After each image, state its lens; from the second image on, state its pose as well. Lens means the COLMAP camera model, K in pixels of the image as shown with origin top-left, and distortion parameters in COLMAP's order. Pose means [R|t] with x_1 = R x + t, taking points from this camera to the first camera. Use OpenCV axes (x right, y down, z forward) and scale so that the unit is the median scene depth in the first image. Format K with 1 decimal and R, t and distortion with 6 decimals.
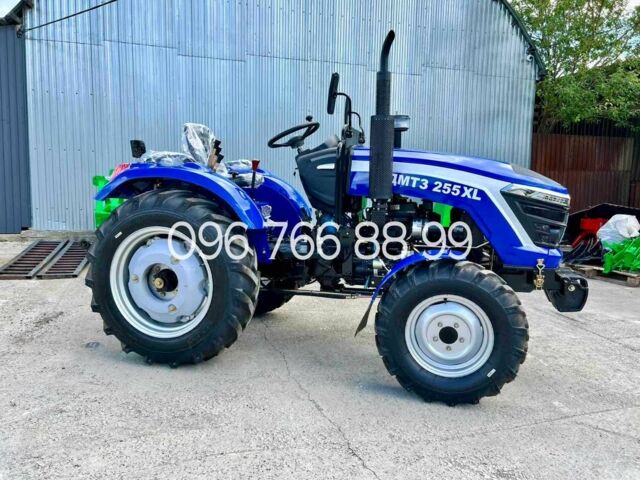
lens RADIAL K [[494.0, 0, 327.9], [0, 494.0, 237.6], [0, 0, 1]] dist [0.052056, -0.053401]
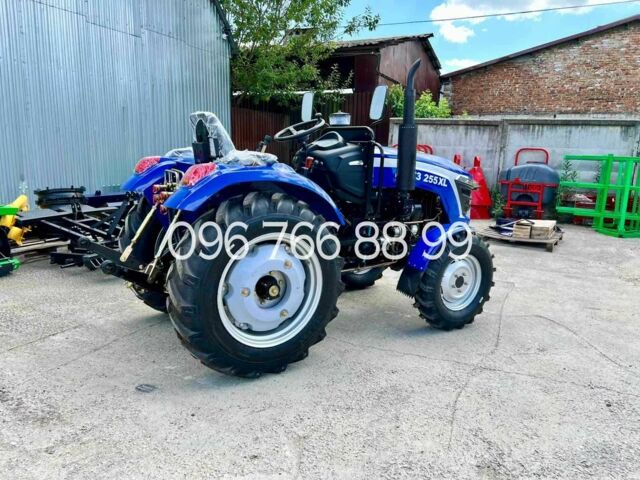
lens RADIAL K [[494.0, 0, 327.9], [0, 494.0, 237.6], [0, 0, 1]] dist [0.052056, -0.053401]
pose [[0.666269, -0.132018, 0.733933, -0.982091], [0.067133, 0.990827, 0.117284, -0.119246], [-0.742684, -0.028872, 0.669019, 0.292544]]
